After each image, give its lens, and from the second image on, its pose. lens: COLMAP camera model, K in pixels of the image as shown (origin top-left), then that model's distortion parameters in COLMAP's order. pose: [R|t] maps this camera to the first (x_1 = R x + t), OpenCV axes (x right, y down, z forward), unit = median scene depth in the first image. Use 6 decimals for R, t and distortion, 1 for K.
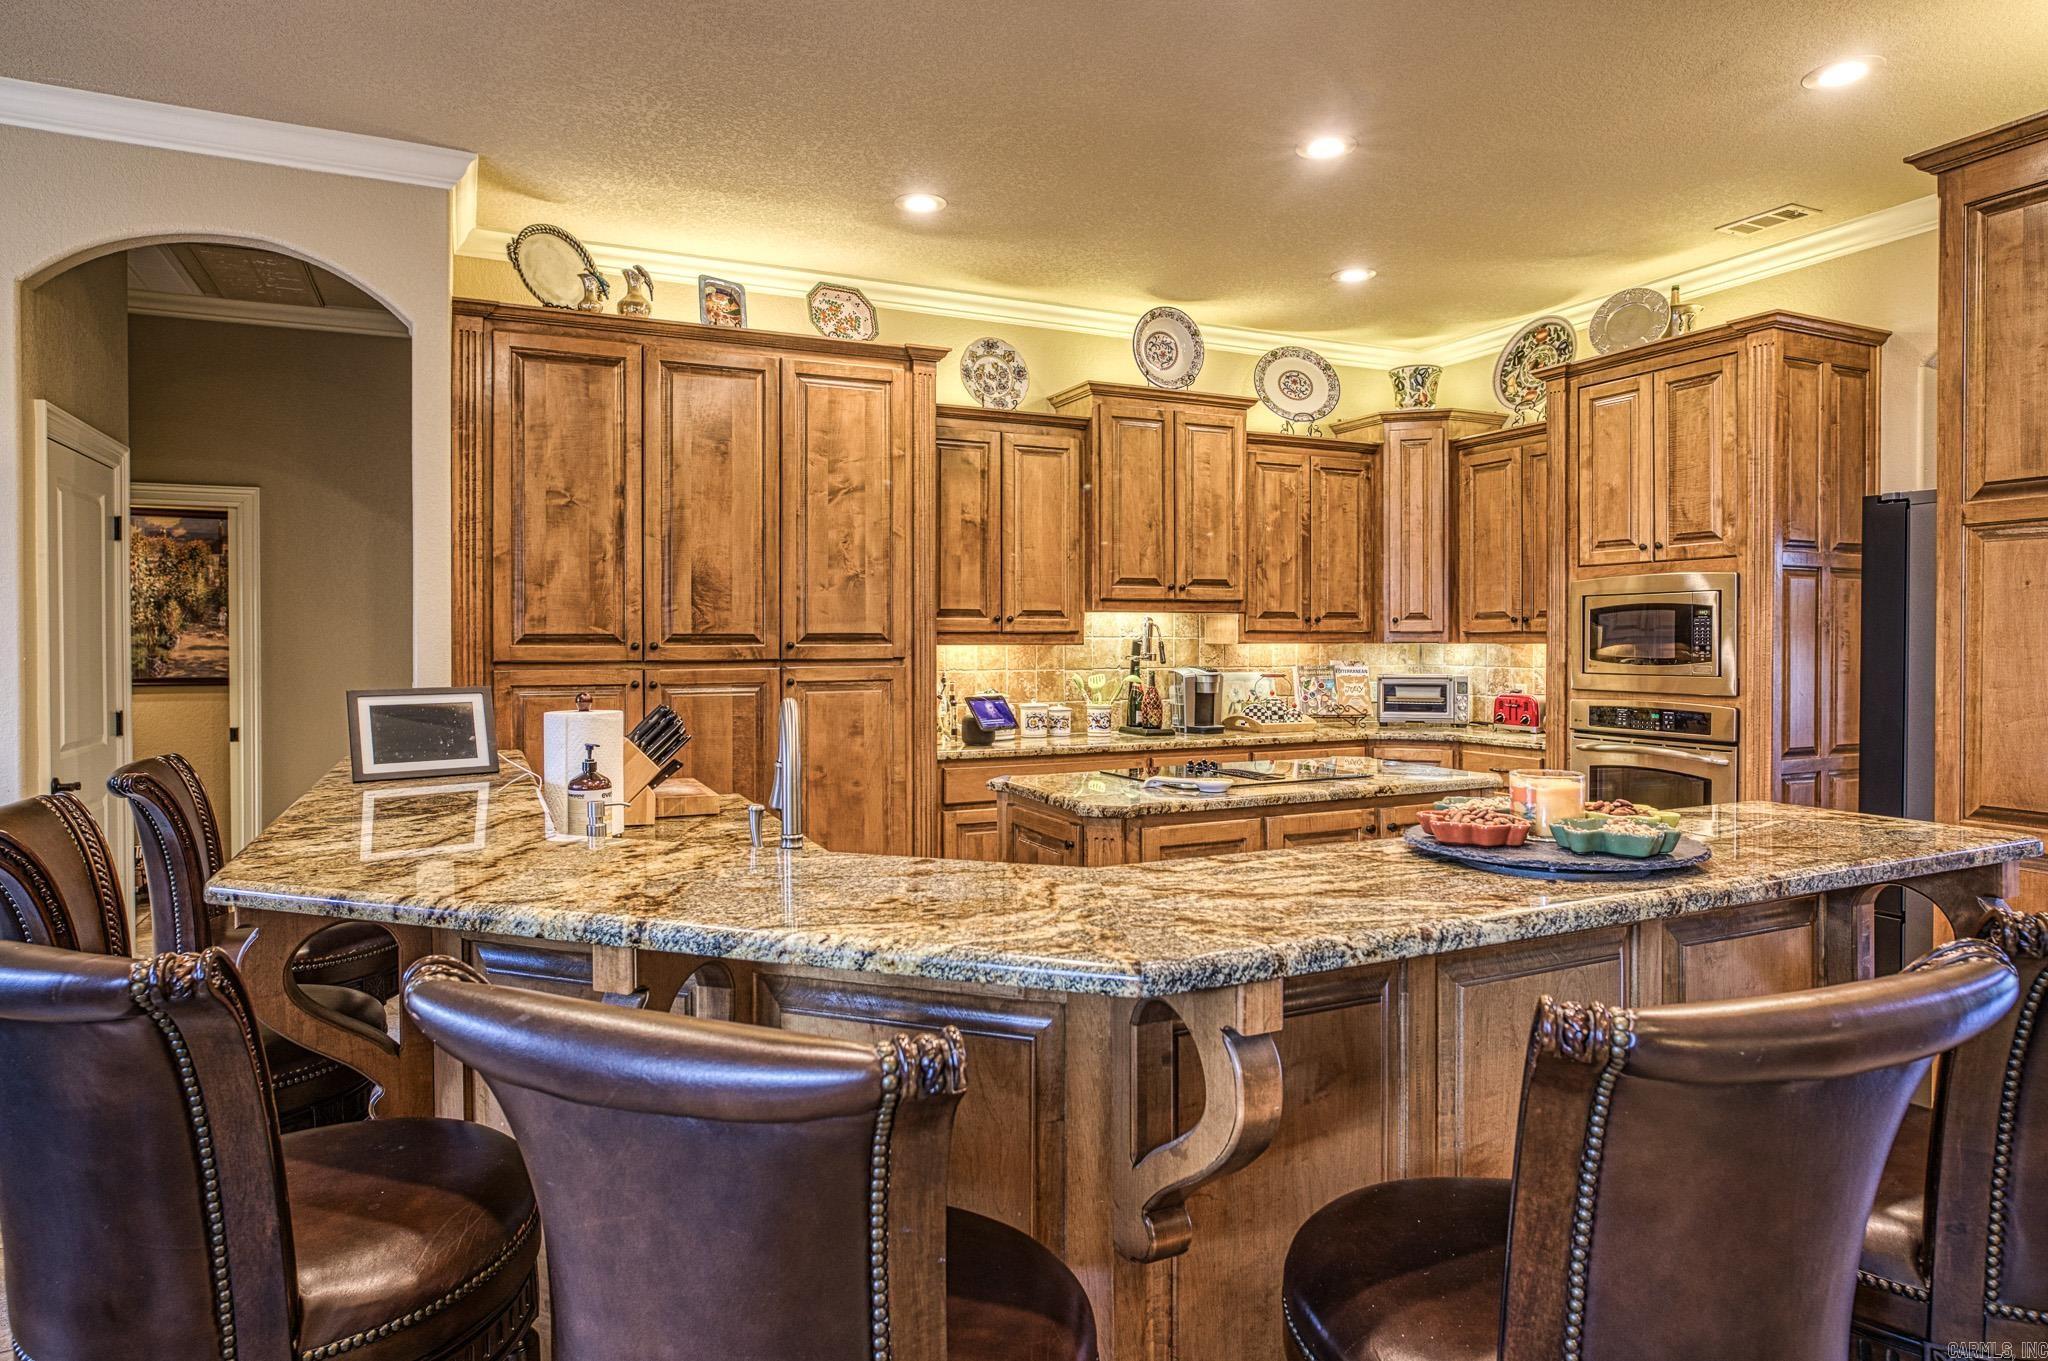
lens RADIAL K [[1199.4, 0, 1023.9], [0, 1199.4, 642.3], [0, 0, 1]] dist [-0.027722, 0.018026]
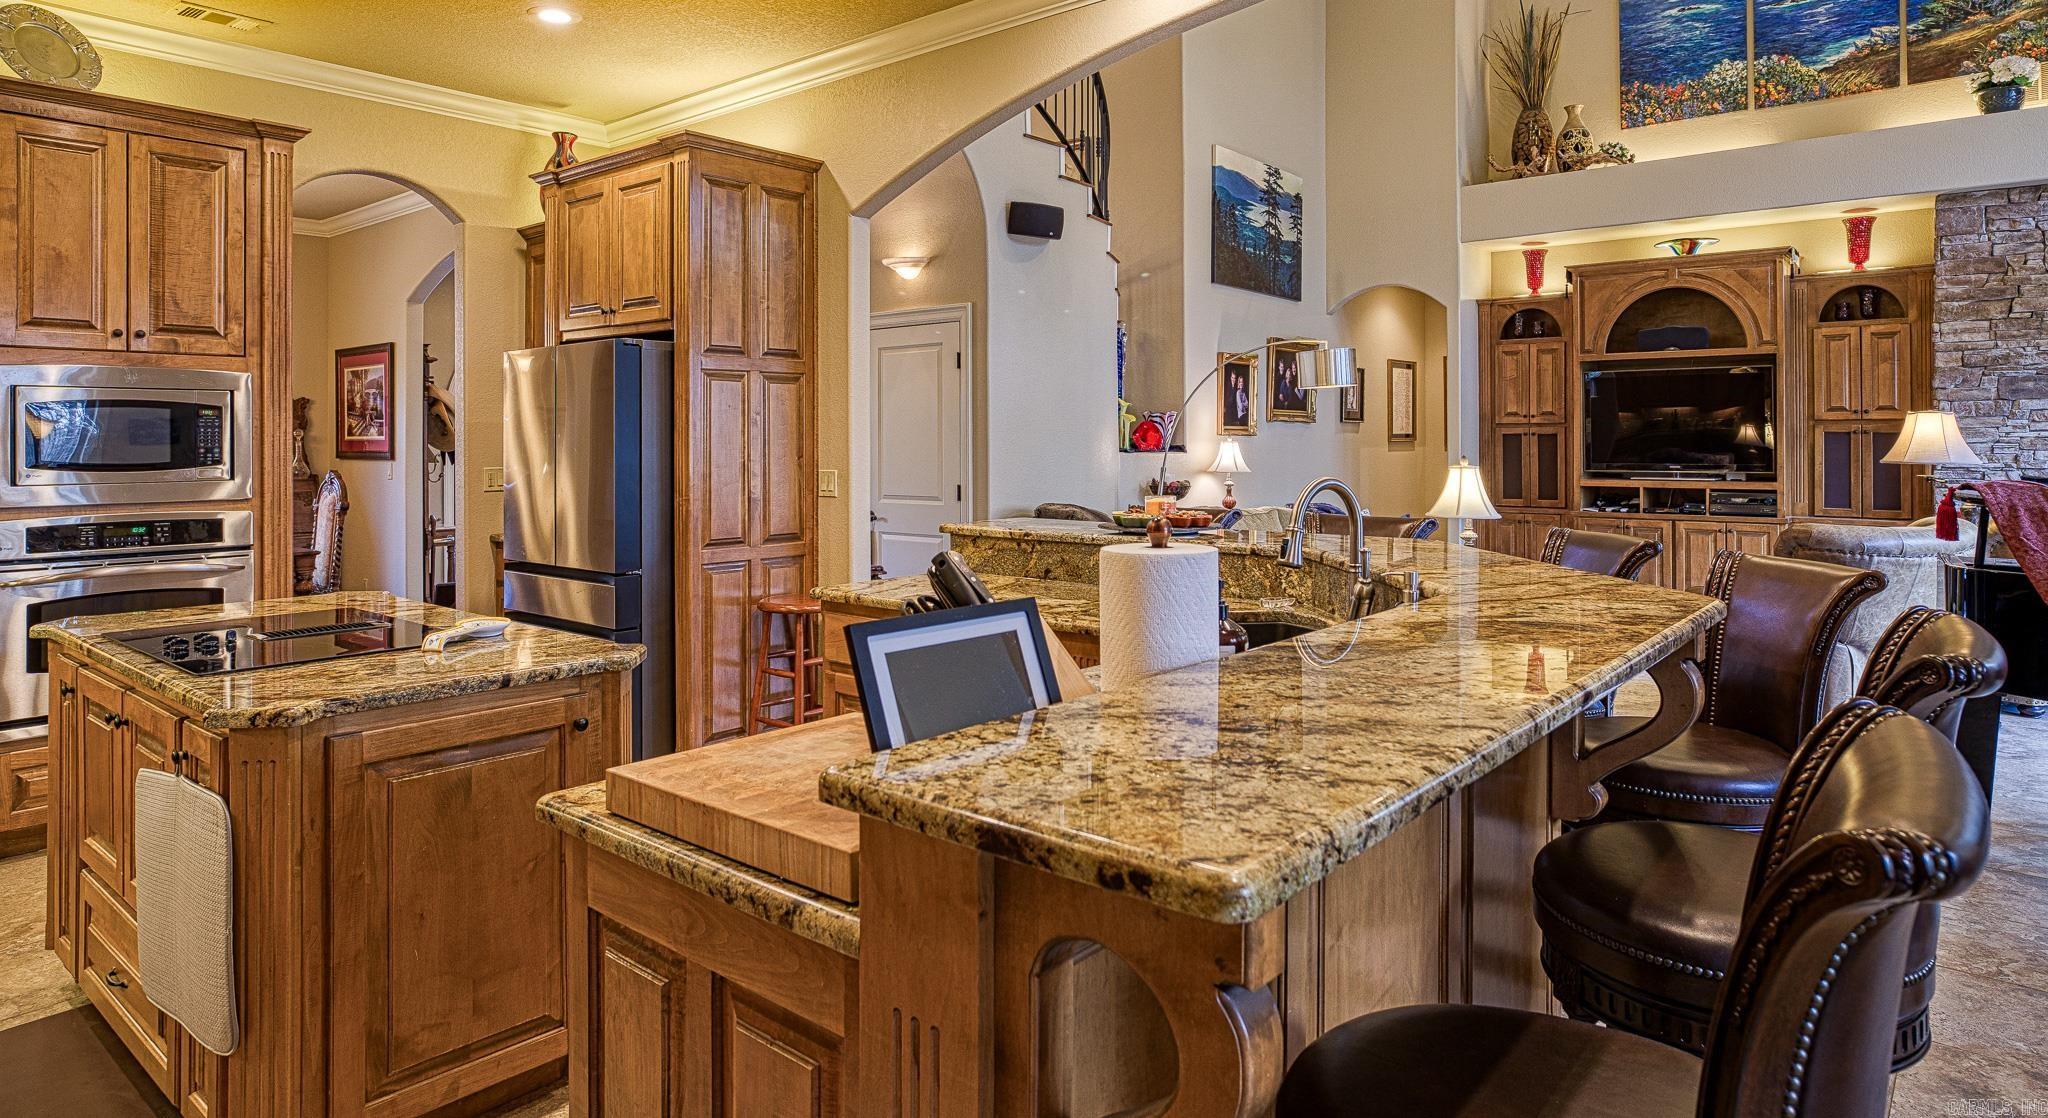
lens RADIAL K [[1165.8, 0, 1046.1], [0, 1165.8, 427.8], [0, 0, 1]] dist [-0.029618, 0.013403]
pose [[-0.434914, 0.010082, 0.900415, -0.509868], [0.006220, 0.999947, -0.008191, -0.001283], [-0.900450, 0.002038, -0.434954, 0.762023]]
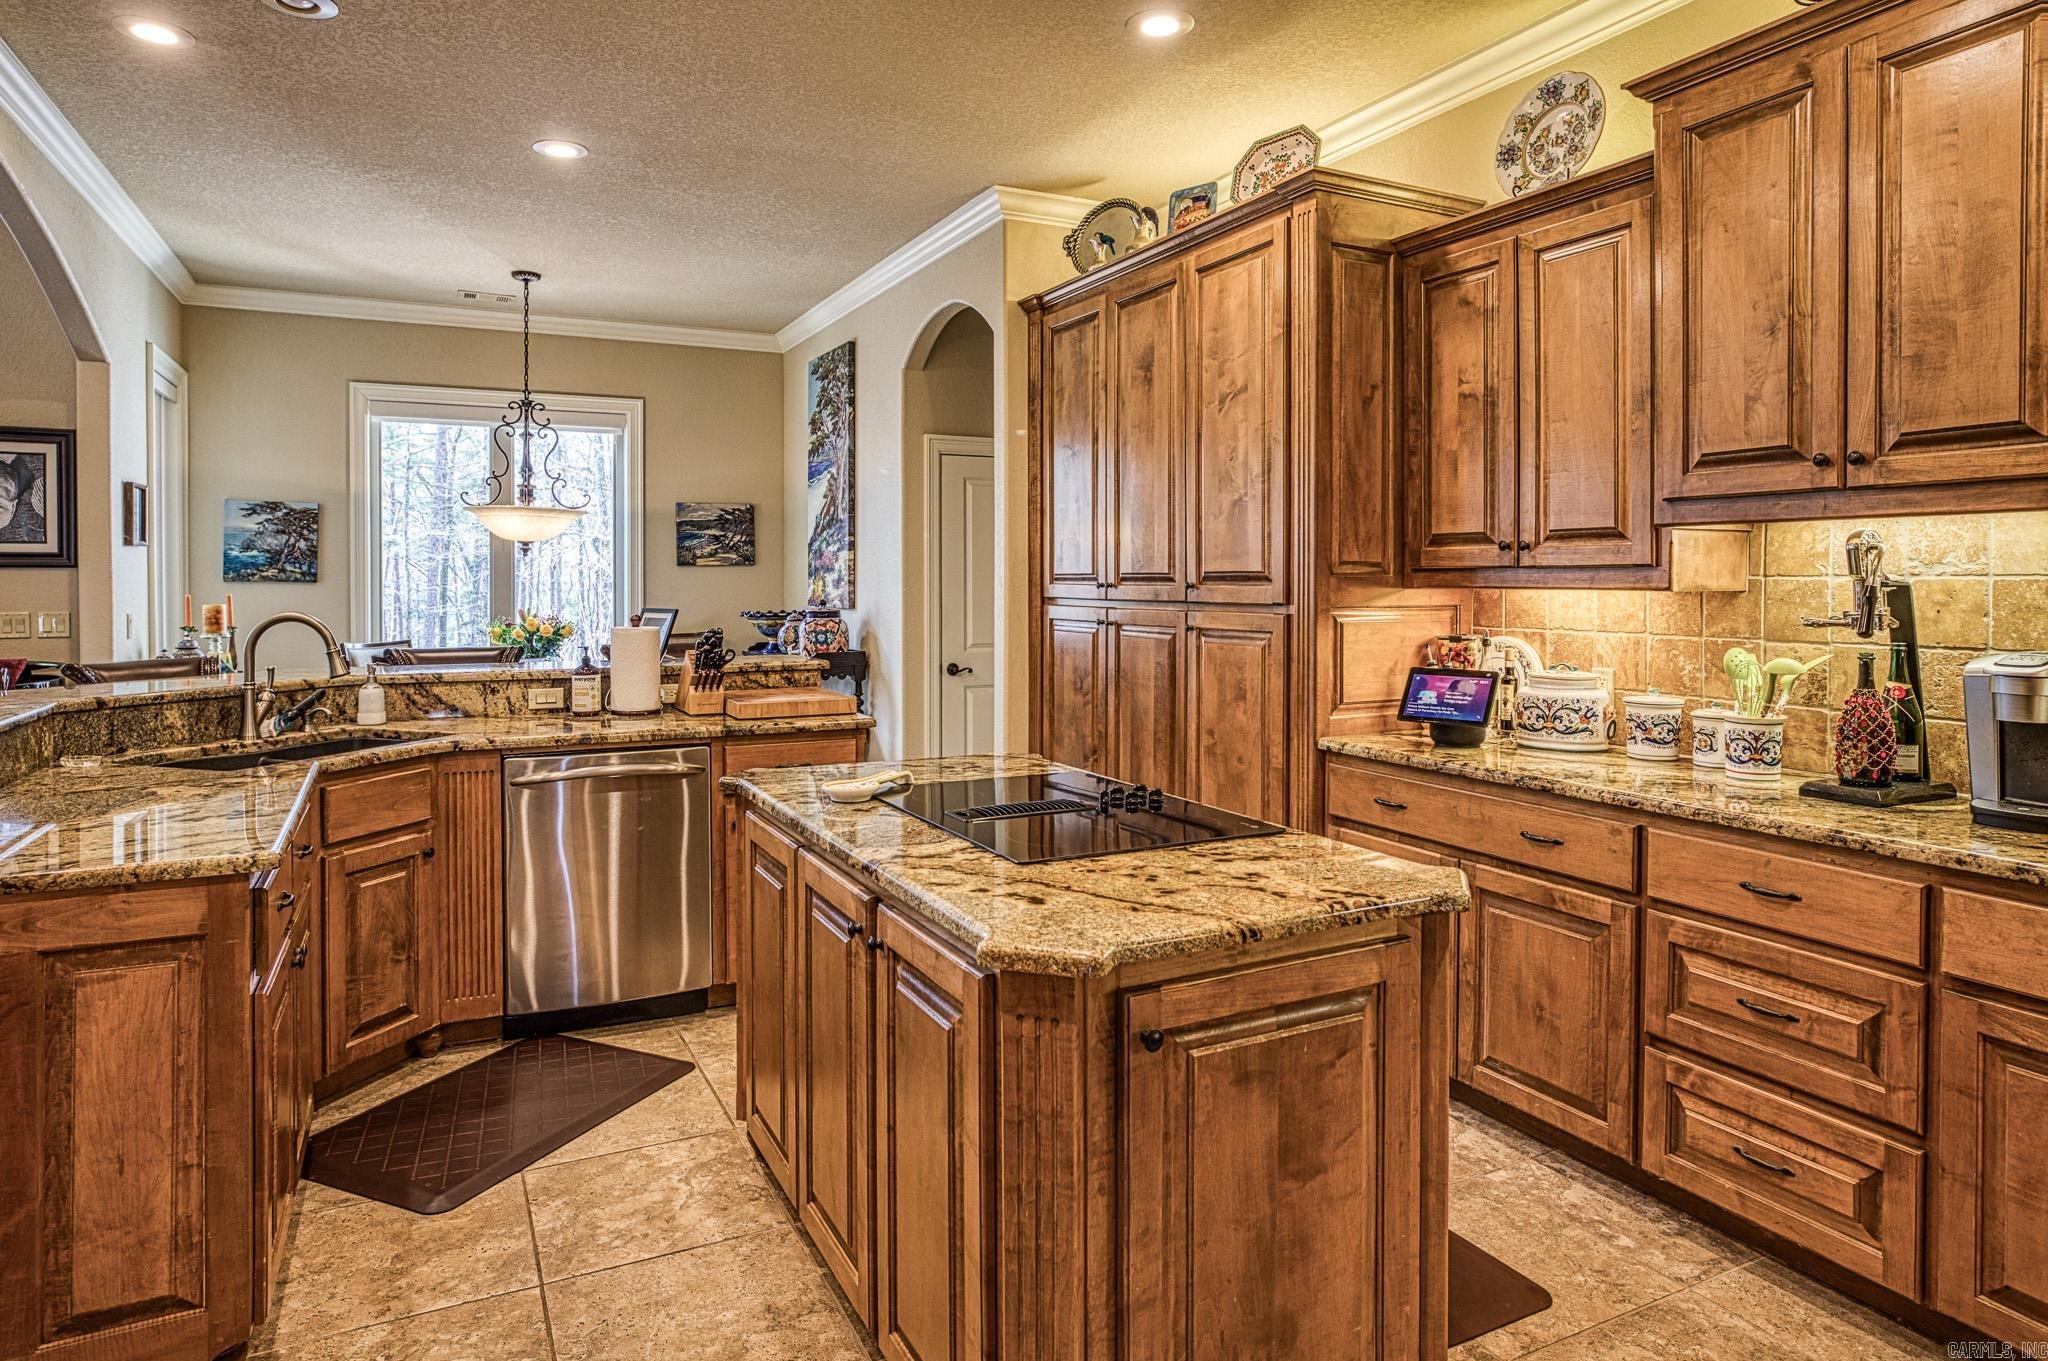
lens RADIAL K [[1199.4, 0, 1005.8], [0, 1199.4, 586.7], [0, 0, 1]] dist [-0.027722, 0.018026]
pose [[0.024420, 0.007492, -0.999674, 0.652720], [-0.002607, 0.999969, 0.007431, -0.002974], [0.999698, 0.002425, 0.024439, 0.822431]]
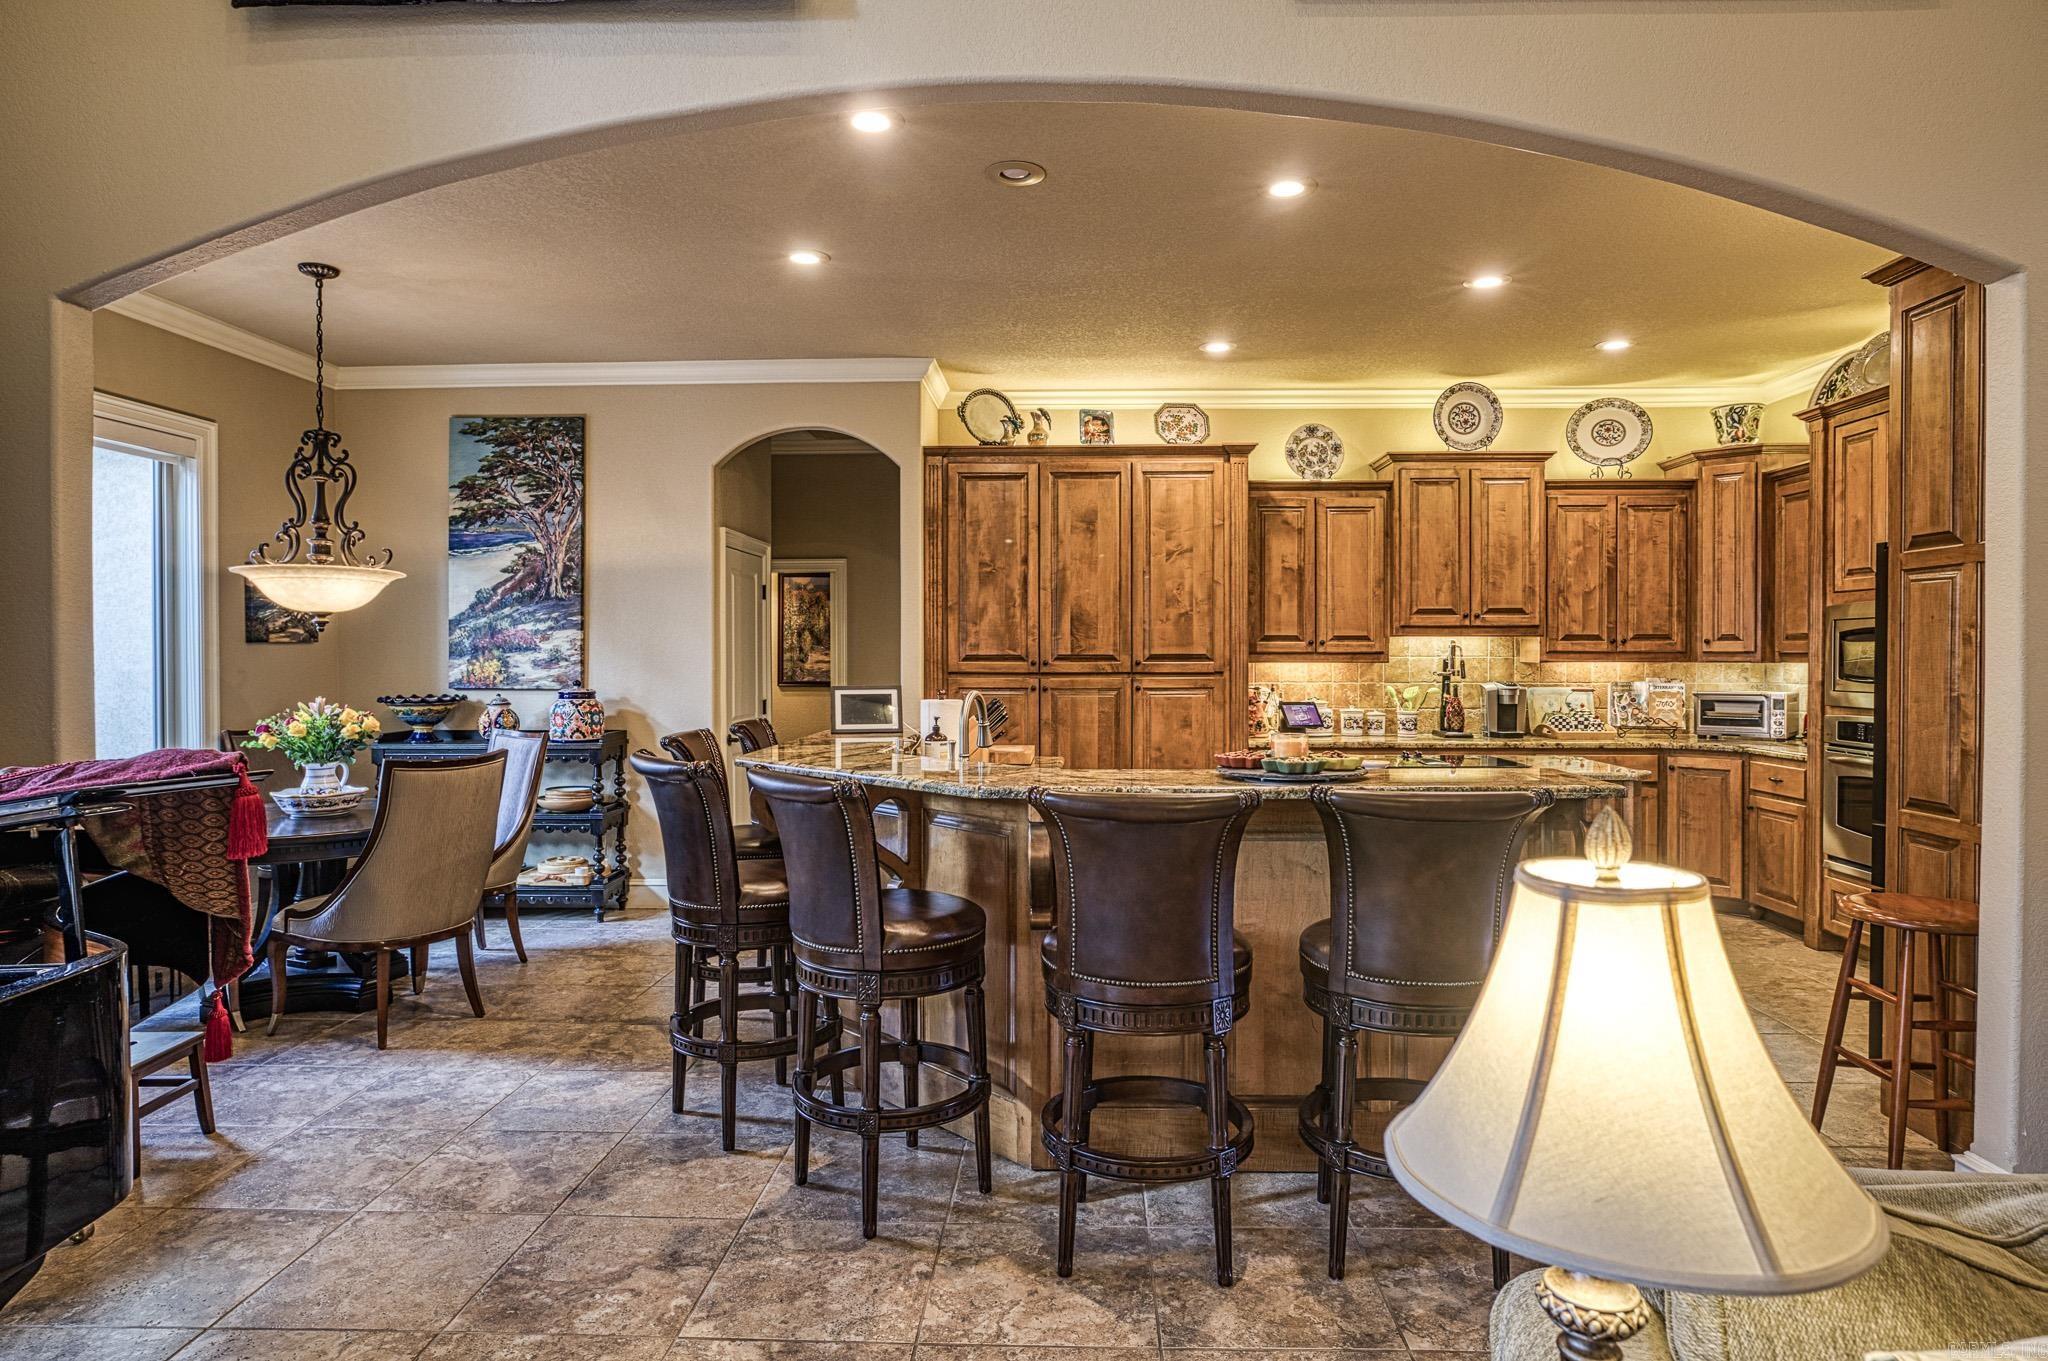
lens RADIAL K [[1199.4, 0, 1049.8], [0, 1199.4, 657.3], [0, 0, 1]] dist [-0.027722, 0.018026]
pose [[0.893345, 0.001723, -0.449368, 0.345324], [-0.001573, 0.999999, 0.000706, -0.004564], [0.449369, 0.000076, 0.893346, -0.318606]]
